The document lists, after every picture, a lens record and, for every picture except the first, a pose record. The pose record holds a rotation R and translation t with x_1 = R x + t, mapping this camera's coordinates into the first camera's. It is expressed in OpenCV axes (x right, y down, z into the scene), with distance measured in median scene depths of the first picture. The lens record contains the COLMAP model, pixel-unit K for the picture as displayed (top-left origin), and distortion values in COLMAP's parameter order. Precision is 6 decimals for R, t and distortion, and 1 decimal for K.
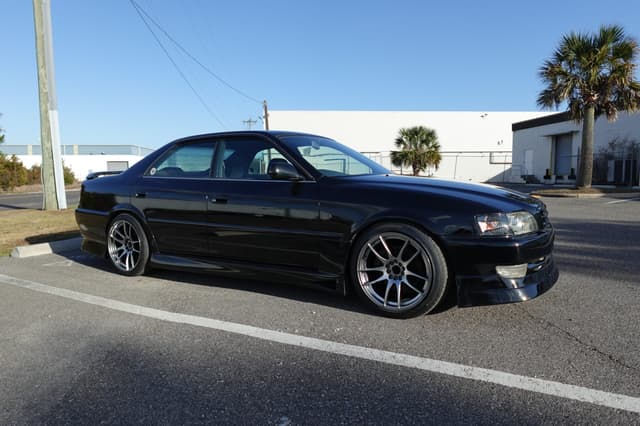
lens RADIAL K [[455.1, 0, 342.1], [0, 455.1, 213.4], [0, 0, 1]] dist [0.000768, 0.001562]
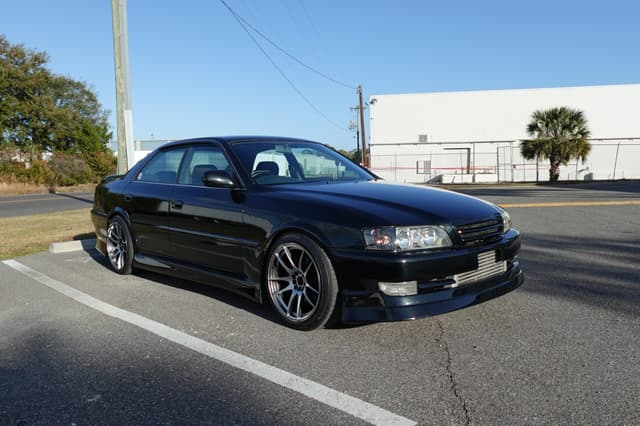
lens RADIAL K [[534.6, 0, 309.1], [0, 534.6, 224.0], [0, 0, 1]] dist [0.001779, 0.002874]
pose [[0.954732, 0.026308, -0.296303, 0.327172], [-0.021064, 0.999560, 0.020877, -0.016253], [0.296722, -0.013691, 0.954866, -0.067513]]
